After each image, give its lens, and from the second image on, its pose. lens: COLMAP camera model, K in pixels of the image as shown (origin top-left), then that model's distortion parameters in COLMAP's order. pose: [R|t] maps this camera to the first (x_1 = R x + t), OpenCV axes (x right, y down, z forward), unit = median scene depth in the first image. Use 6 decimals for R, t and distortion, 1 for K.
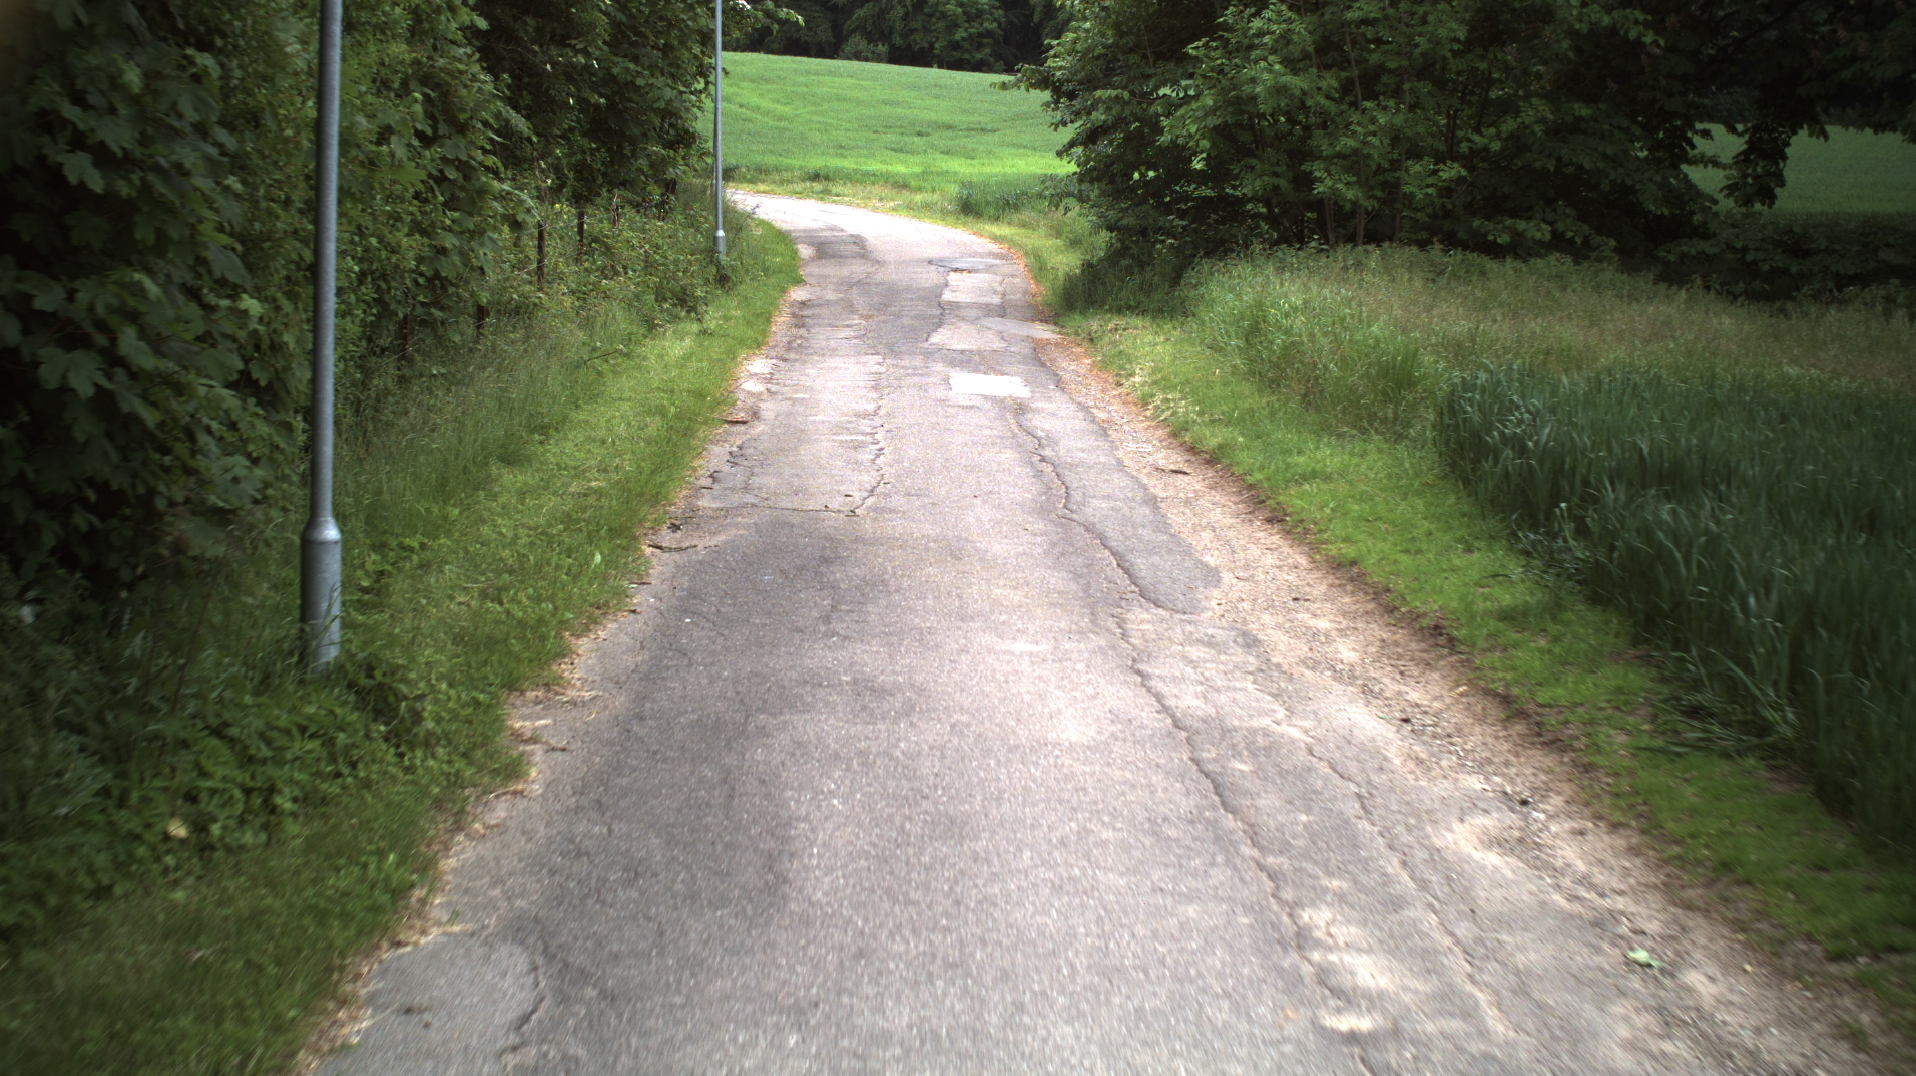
lens RADIAL K [[12545.3, 0, 950.3], [0, 12545.3, 534.6], [0, 0, 1]] dist [-3.574463, 0.000000]
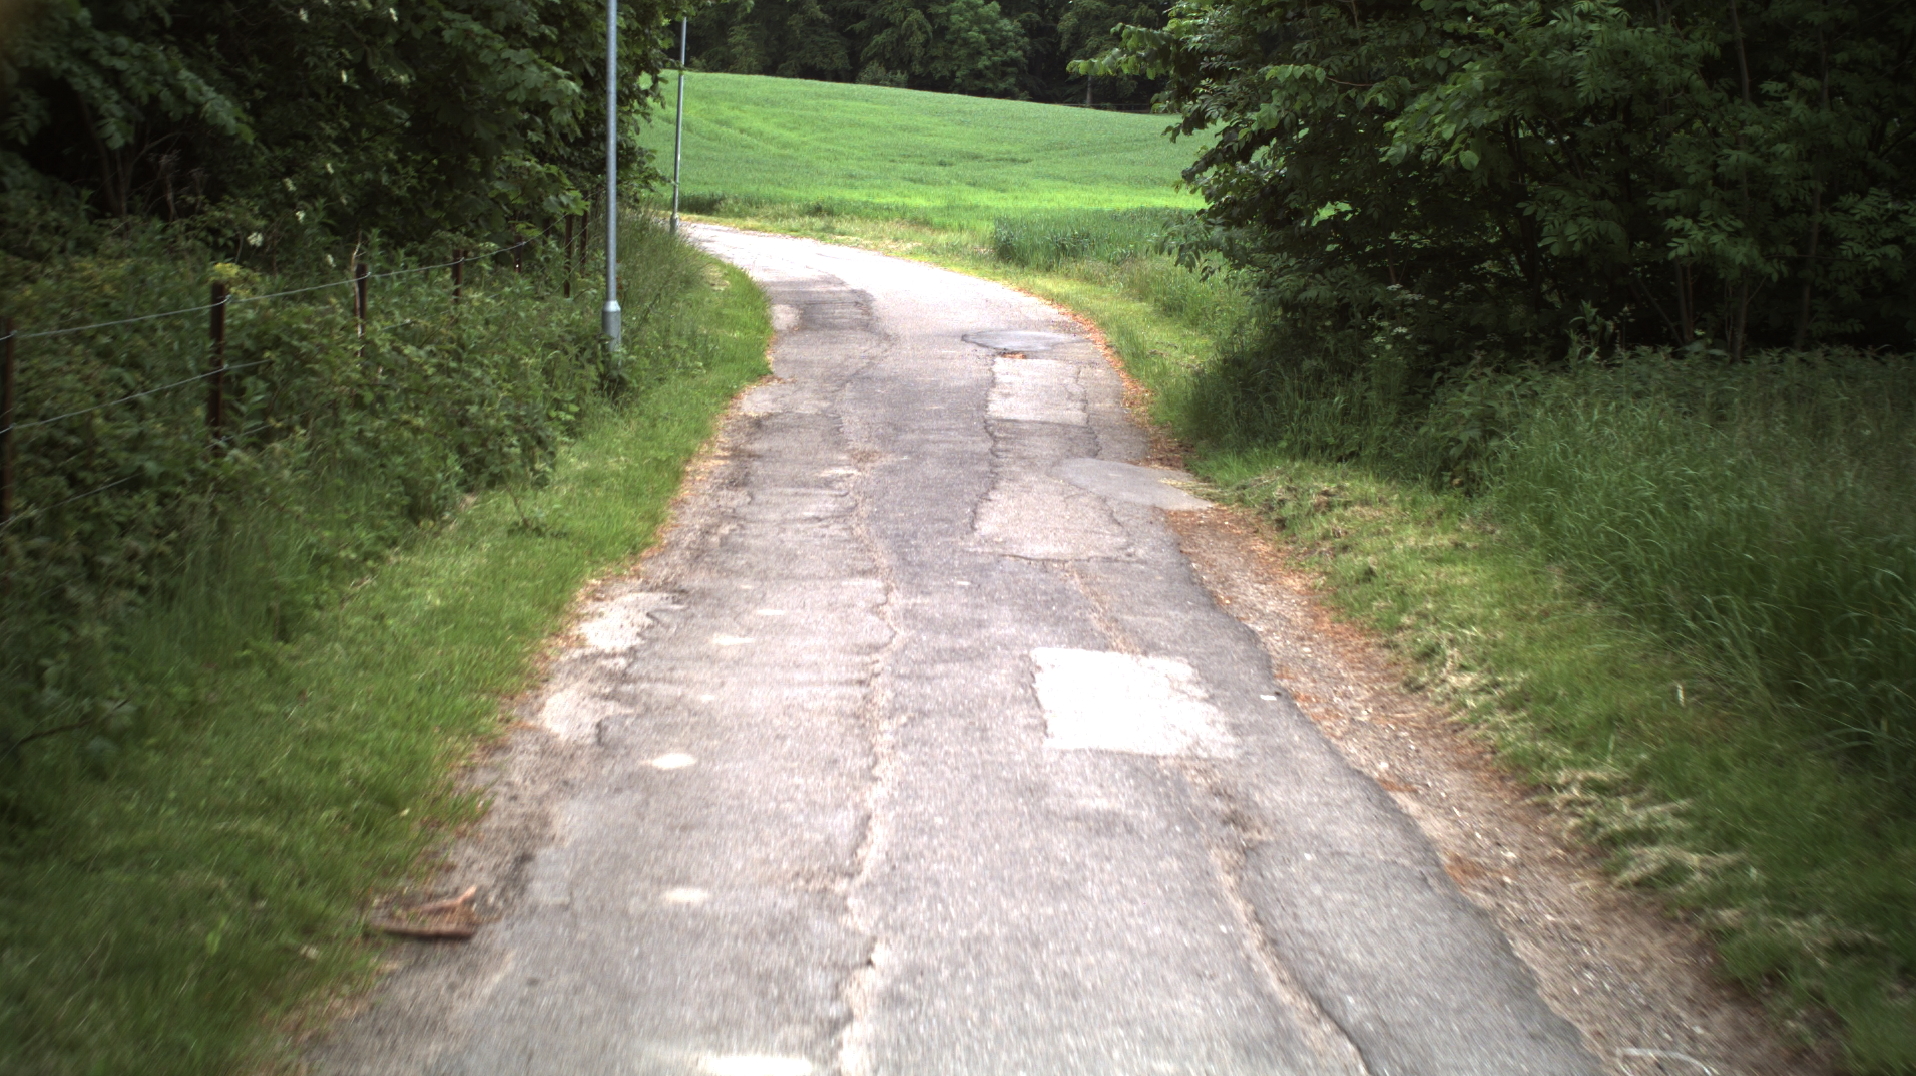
lens RADIAL K [[12545.3, 0, 962.8], [0, 12545.3, 550.3], [0, 0, 1]] dist [-3.574463, 0.000000]
pose [[0.999967, 0.008133, -0.000278, -0.002004], [-0.008133, 0.999966, -0.001550, -0.013105], [0.000265, 0.001552, 0.999999, 0.457575]]
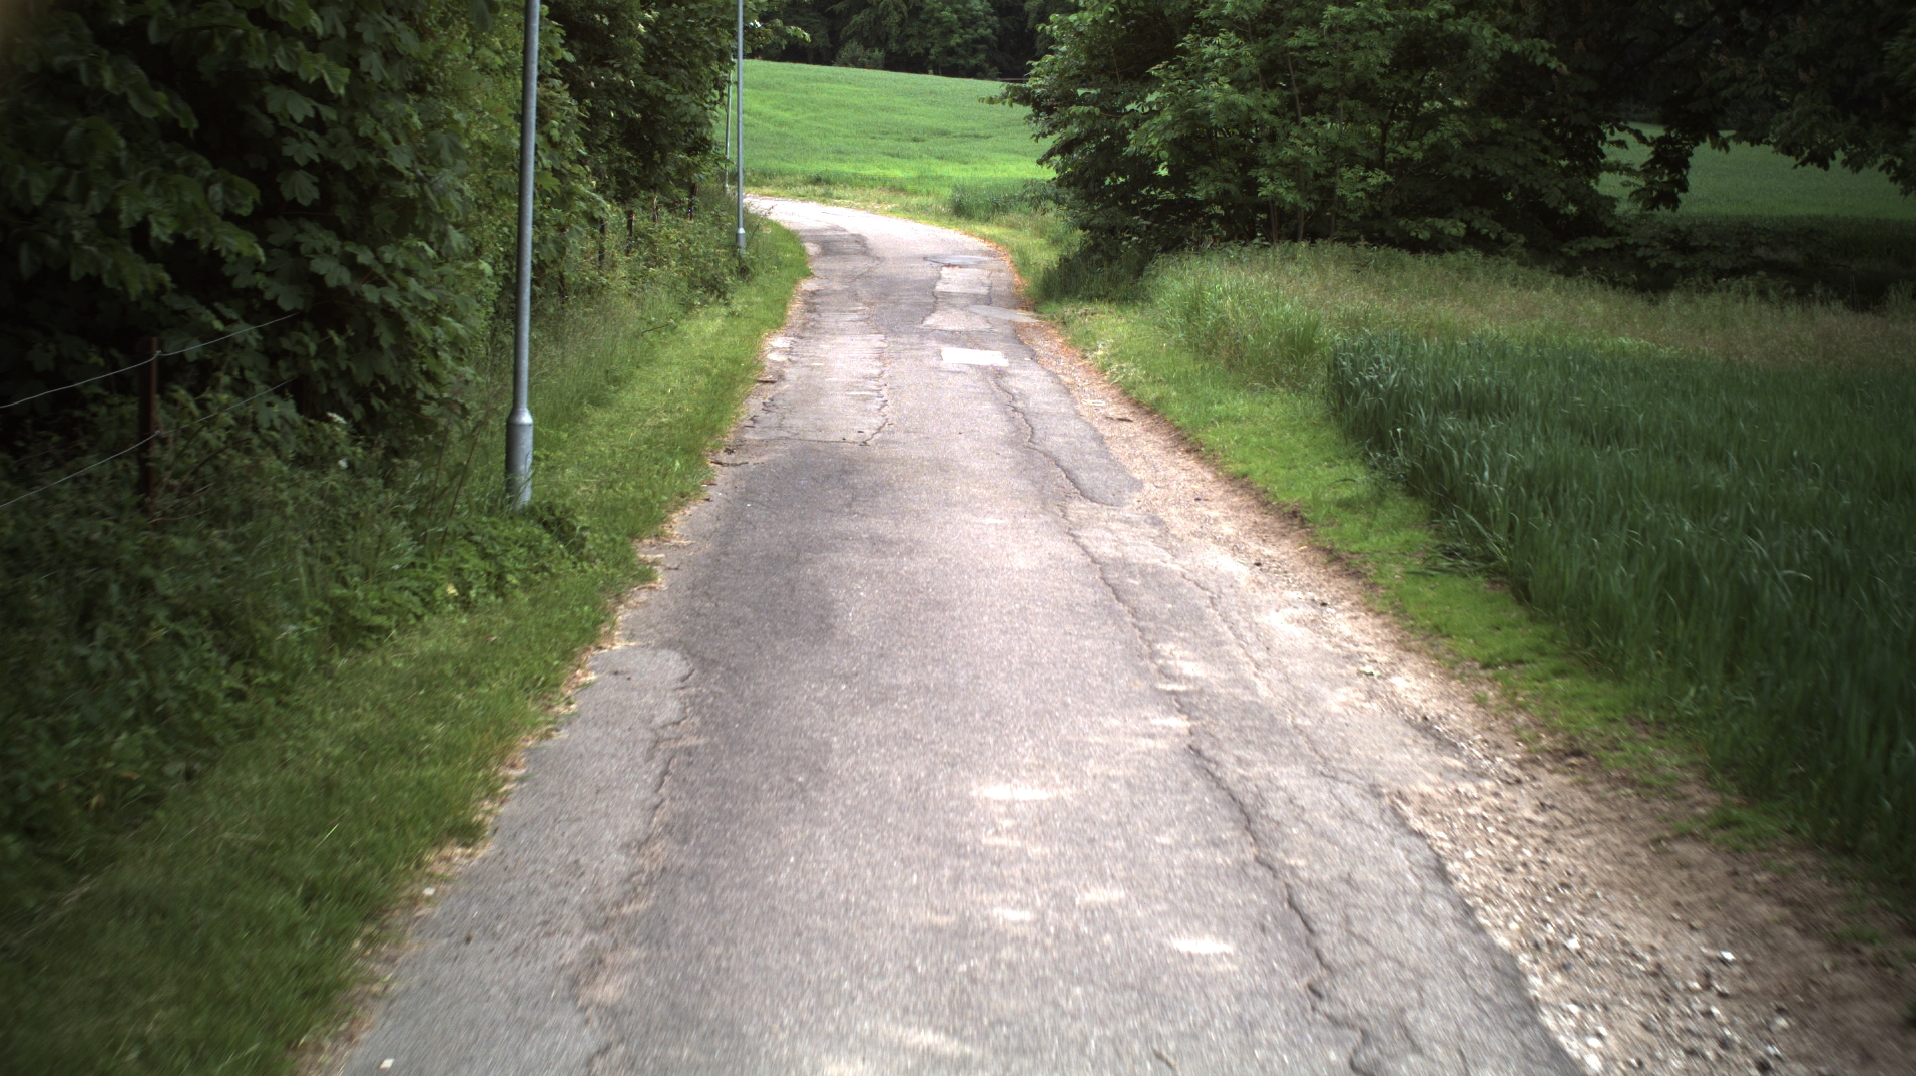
lens RADIAL K [[12545.3, 0, 961.4], [0, 12545.3, 540.4], [0, 0, 1]] dist [-3.574463, 0.000000]
pose [[0.999995, 0.002872, 0.001345, 0.000255], [-0.002872, 0.999996, 0.000165, 0.004259], [-0.001344, -0.000169, 0.999999, -0.153210]]
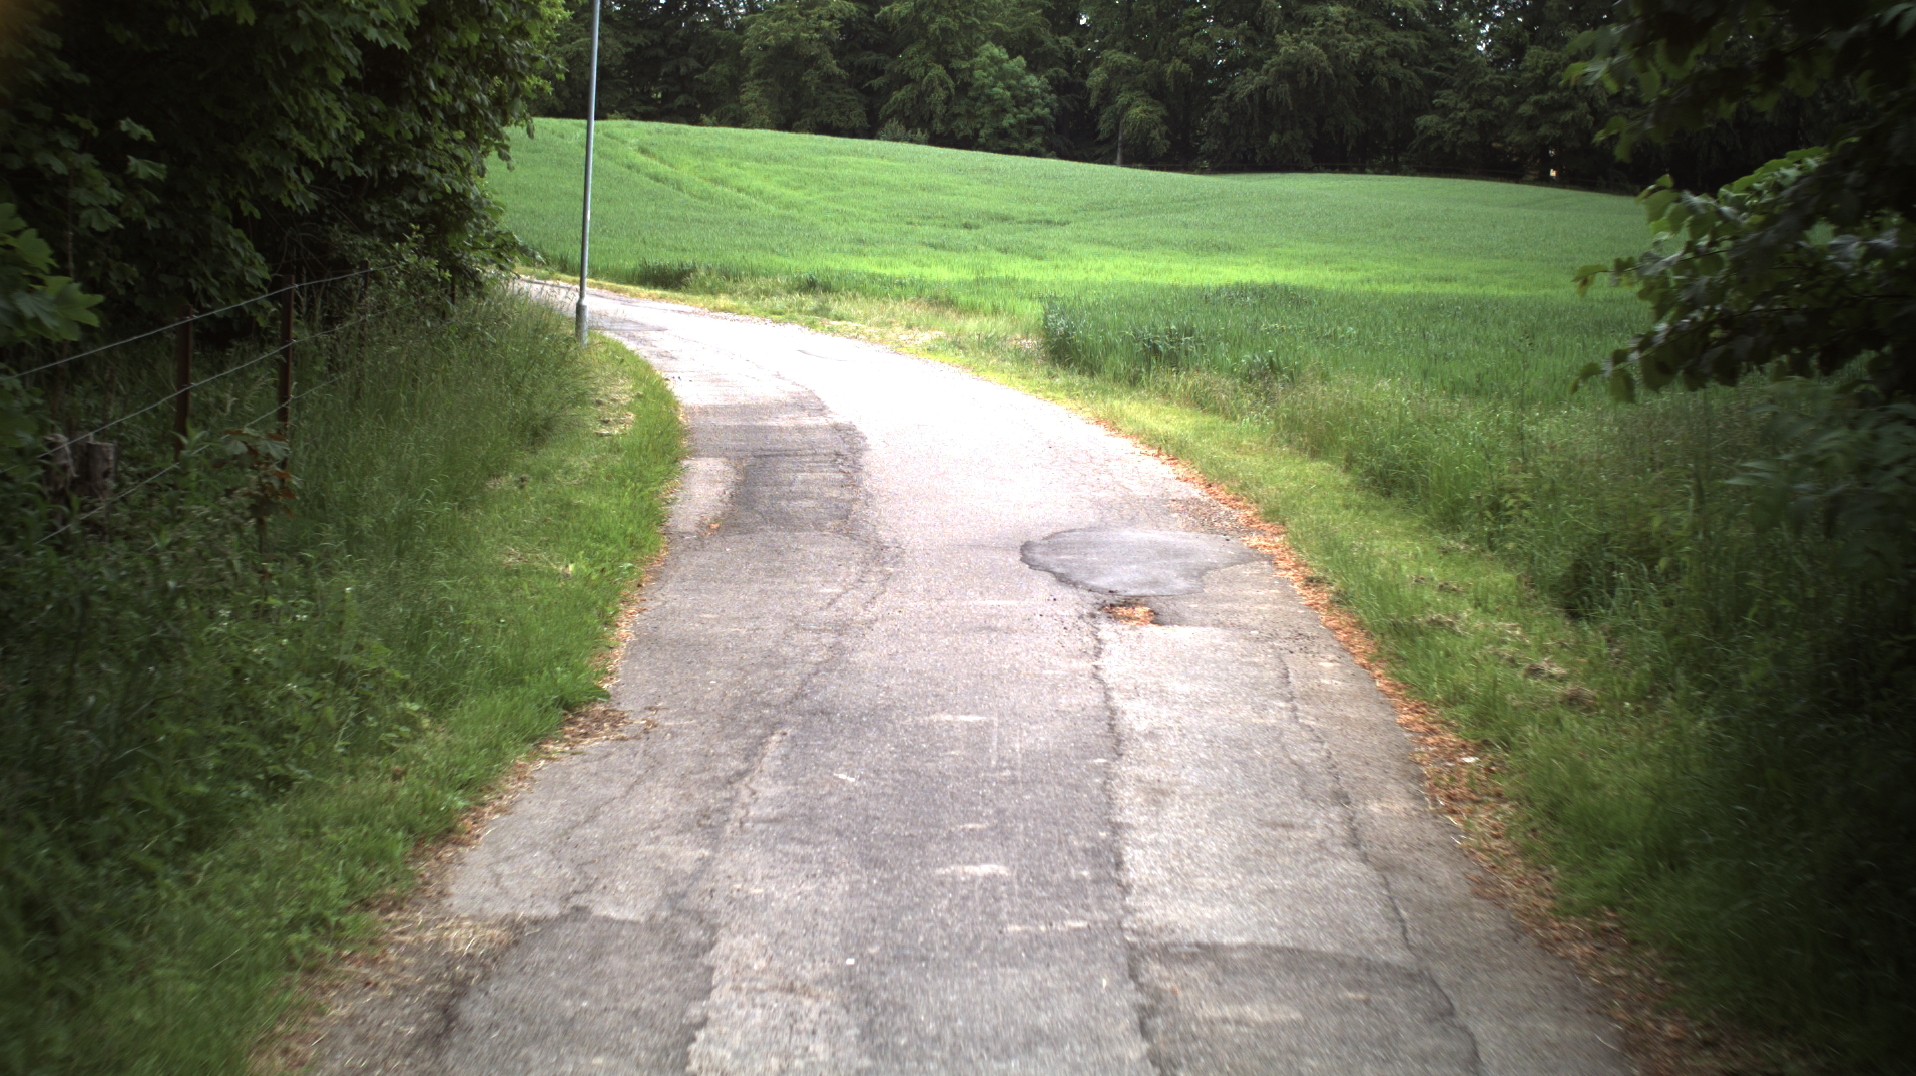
lens RADIAL K [[12545.3, 0, 960.9], [0, 12545.3, 542.4], [0, 0, 1]] dist [-3.574463, 0.000000]
pose [[0.999959, 0.008761, -0.002185, -0.003843], [-0.008776, 0.999935, -0.007291, -0.027726], [0.002121, 0.007310, 0.999971, 0.914771]]
